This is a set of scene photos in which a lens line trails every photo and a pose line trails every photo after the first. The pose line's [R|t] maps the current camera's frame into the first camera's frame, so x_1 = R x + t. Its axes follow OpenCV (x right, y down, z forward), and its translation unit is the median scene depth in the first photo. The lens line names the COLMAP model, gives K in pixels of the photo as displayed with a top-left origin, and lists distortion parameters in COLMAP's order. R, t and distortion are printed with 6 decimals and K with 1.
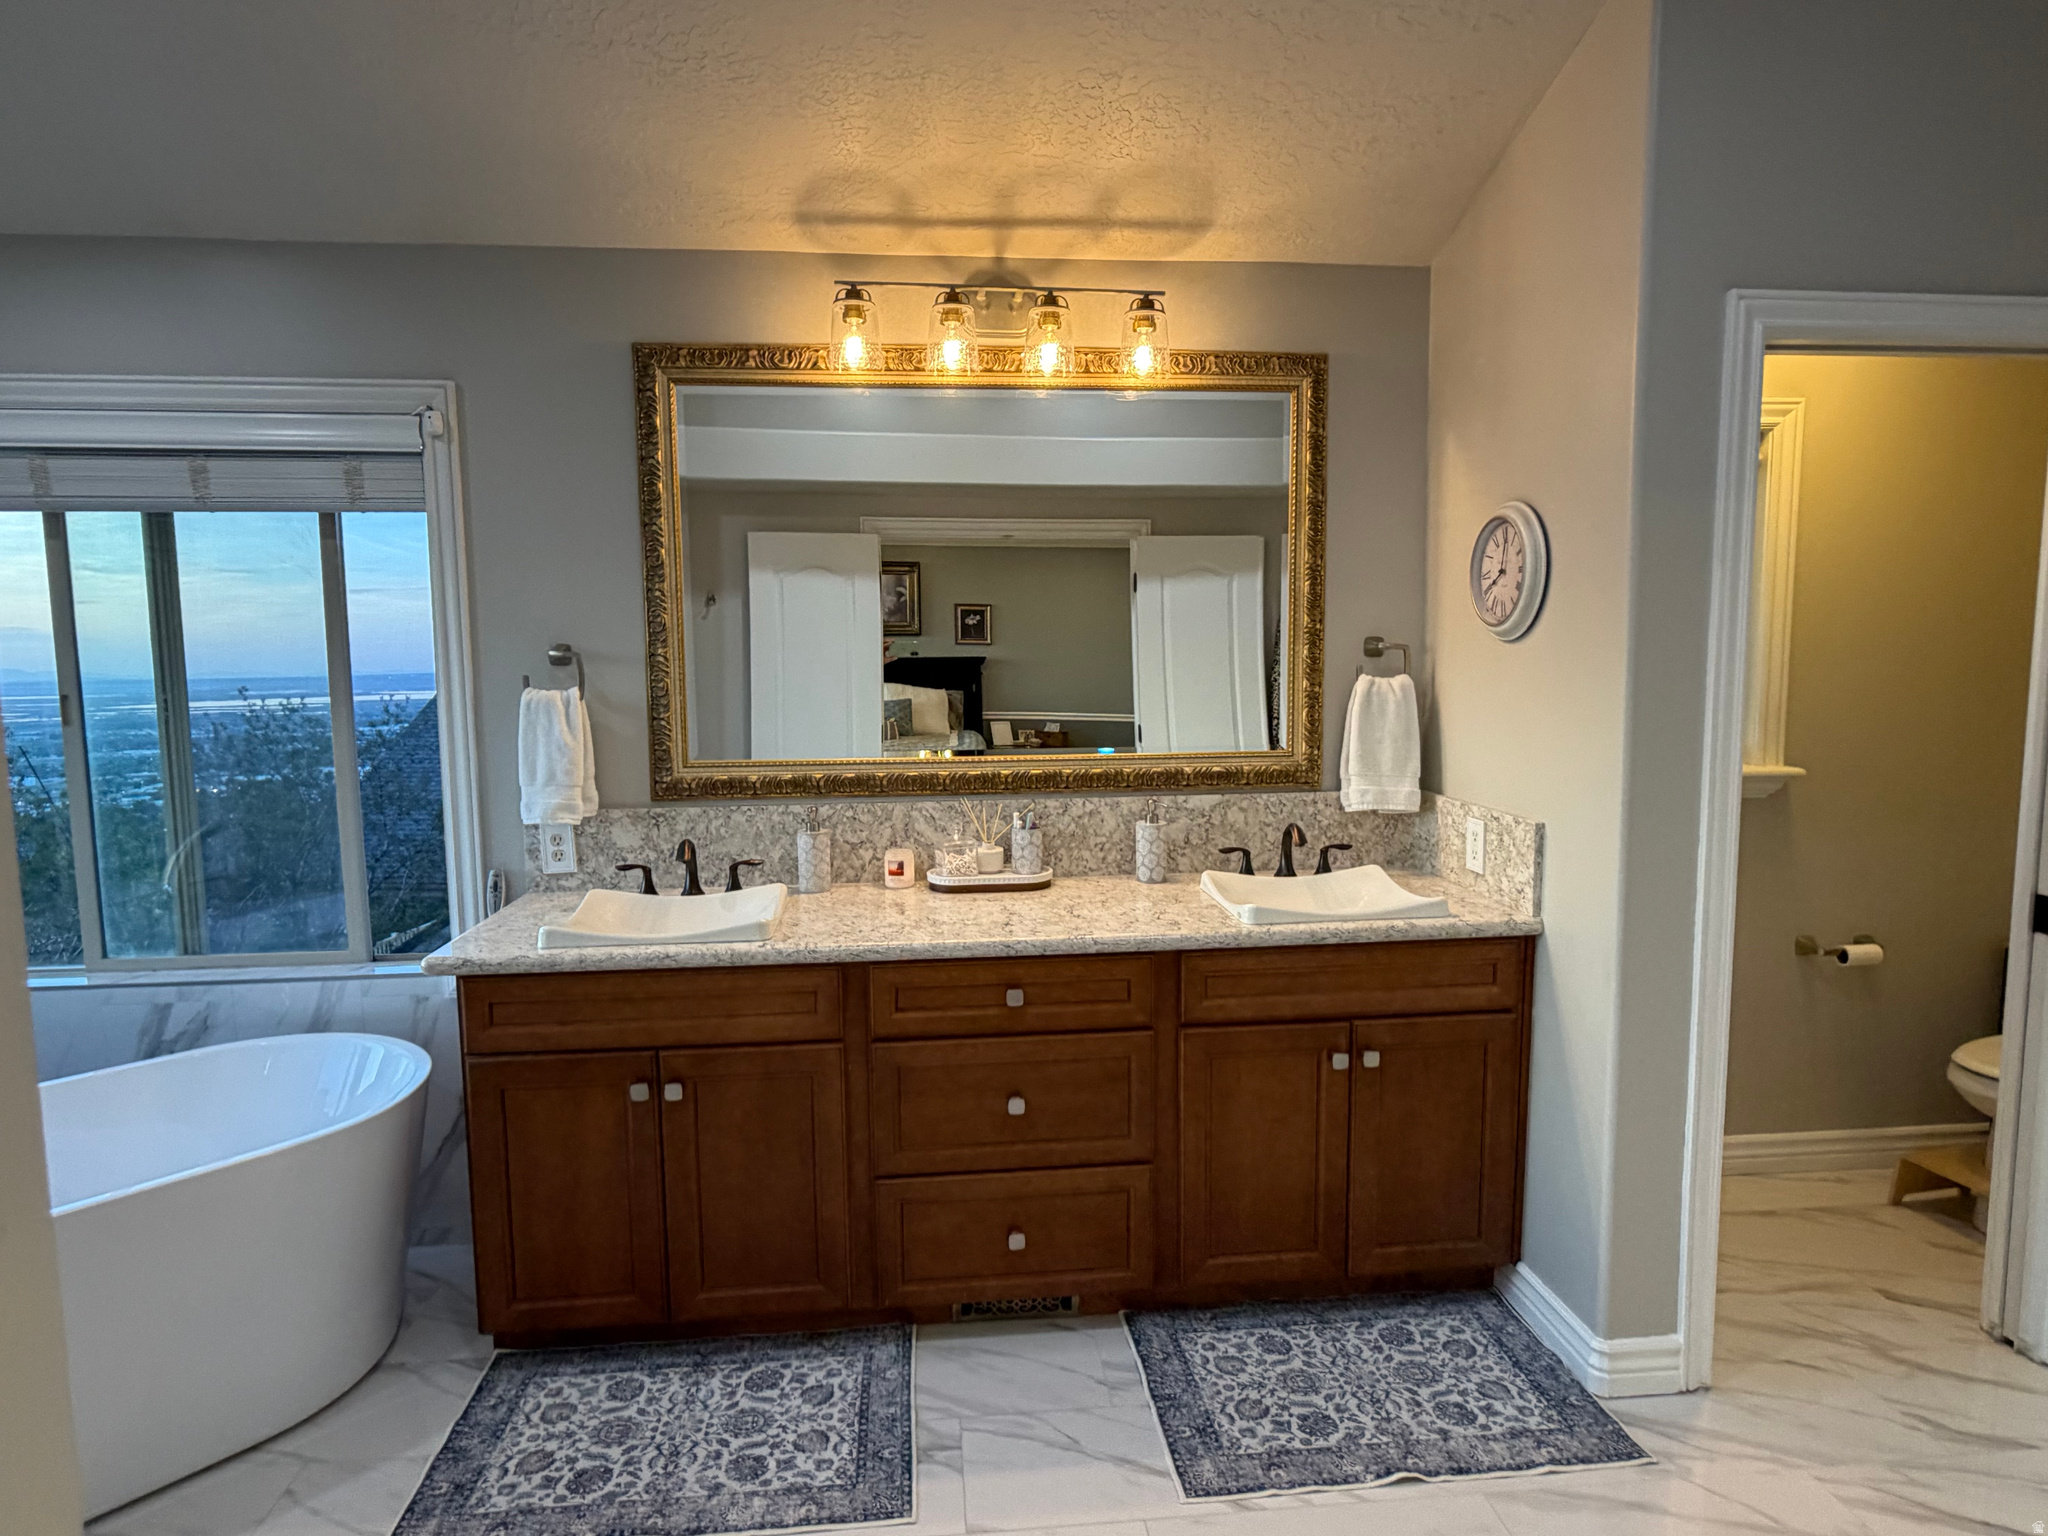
lens RADIAL K [[1148.5, 0, 1039.3], [0, 1148.5, 768.8], [0, 0, 1]] dist [-0.000167, 0.001516]
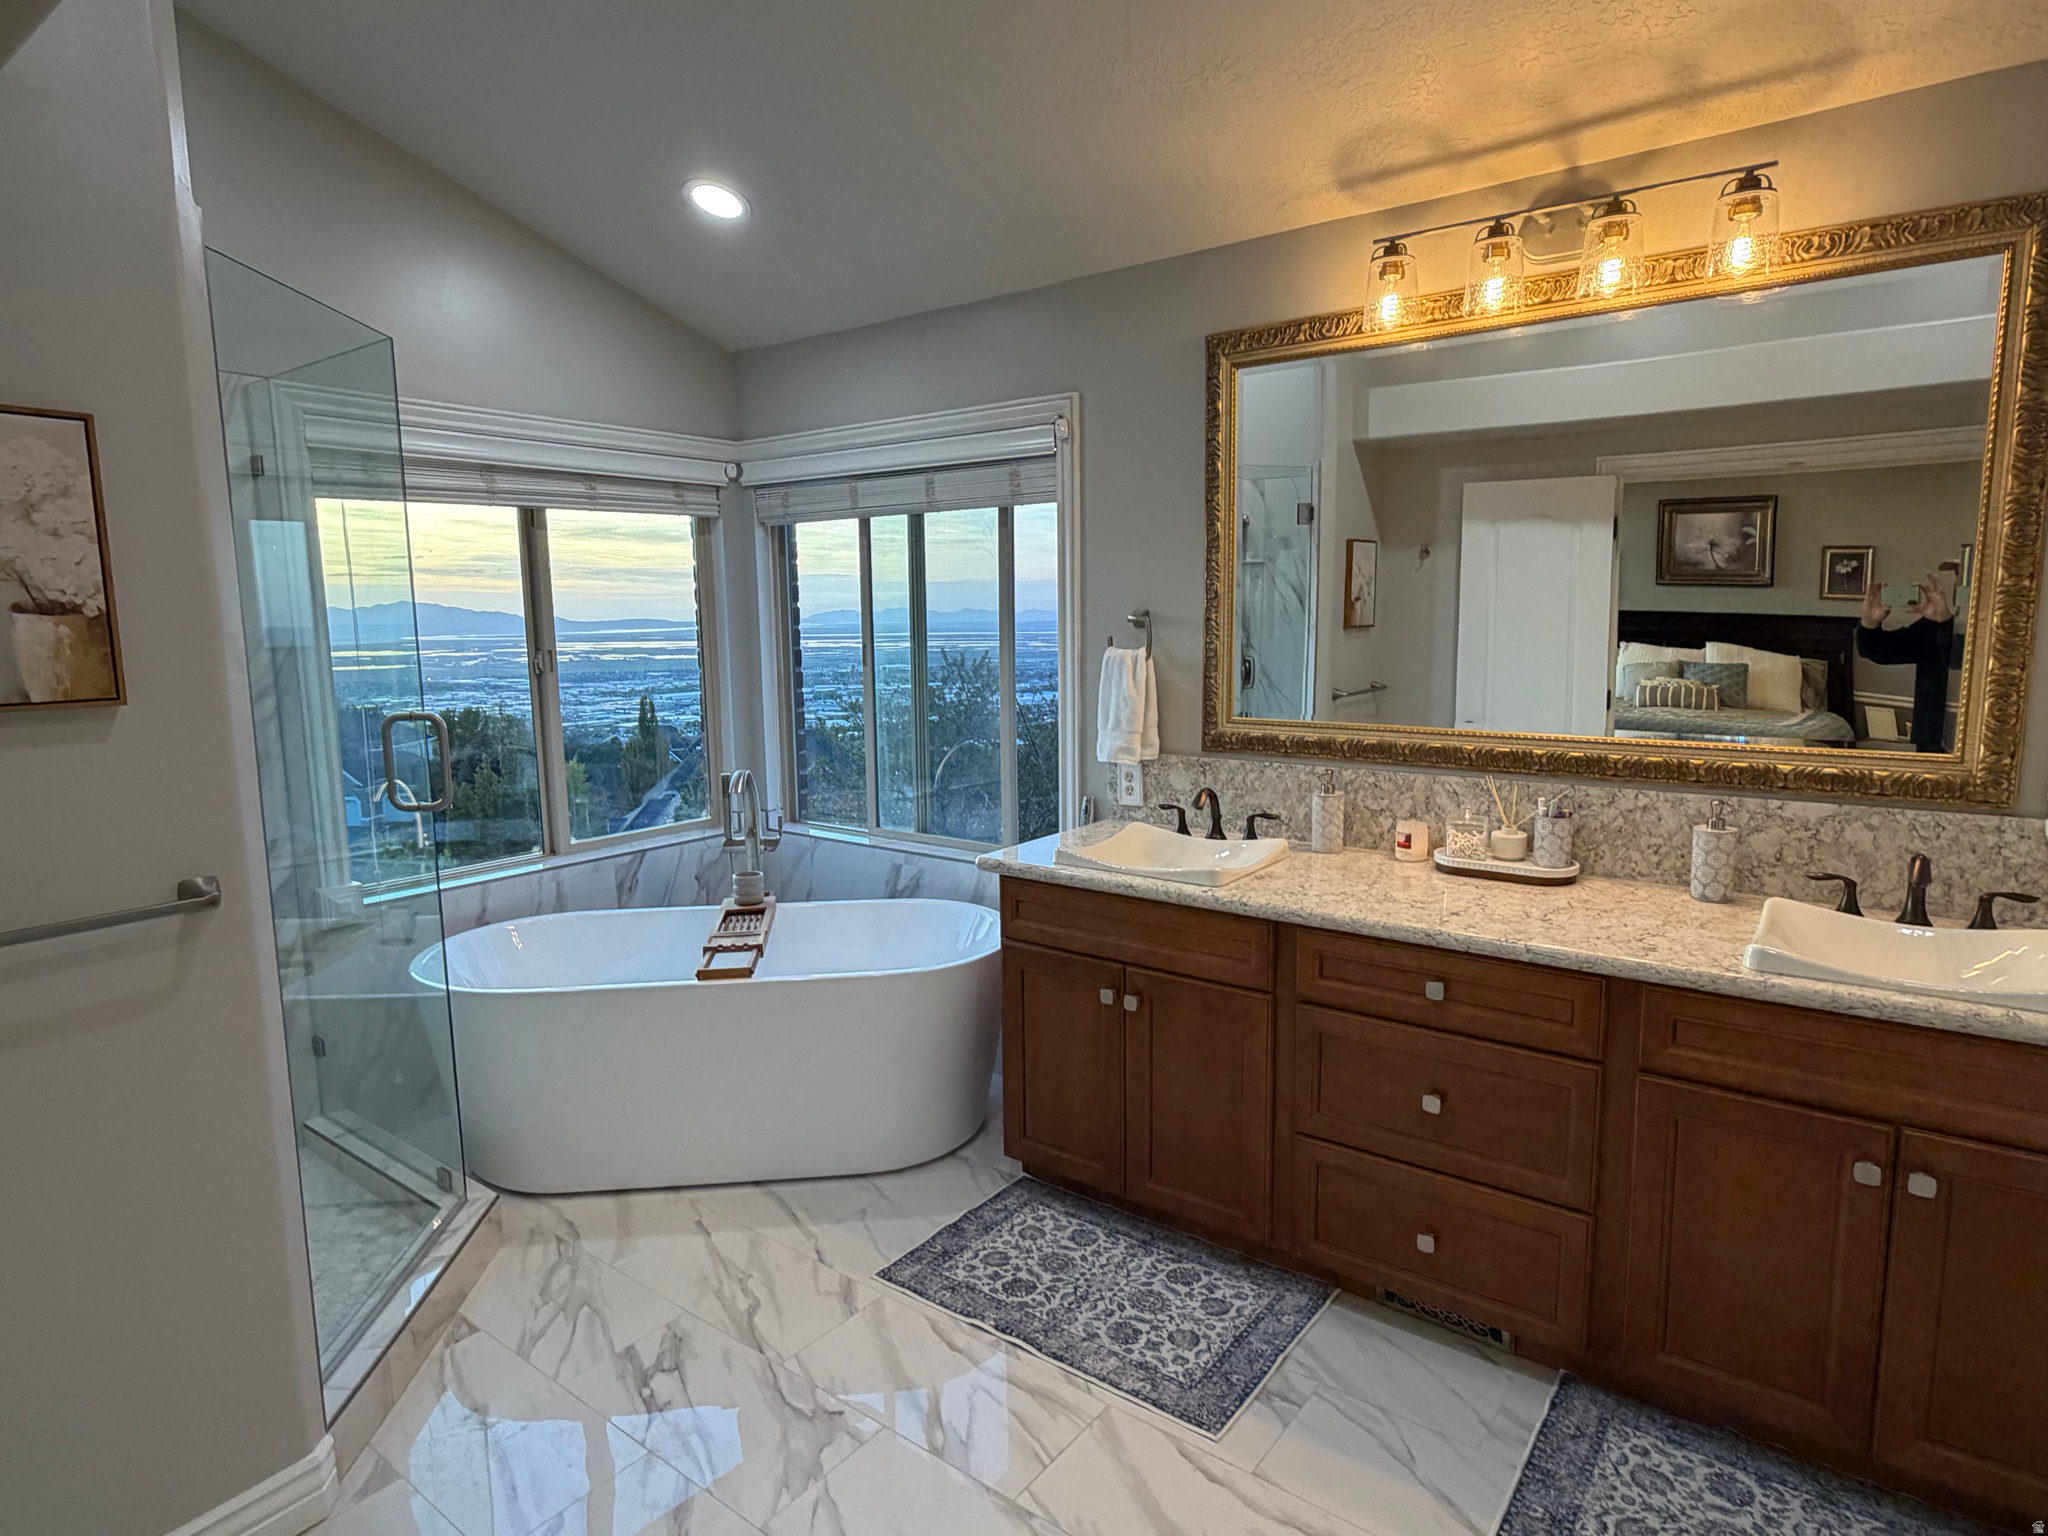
lens RADIAL K [[1148.5, 0, 1036.7], [0, 1148.5, 768.8], [0, 0, 1]] dist [-0.000167, 0.001516]
pose [[0.733435, 0.094832, -0.673112, 0.322451], [-0.065786, 0.995475, 0.068567, -0.022209], [0.676569, -0.006008, 0.736355, 0.077617]]
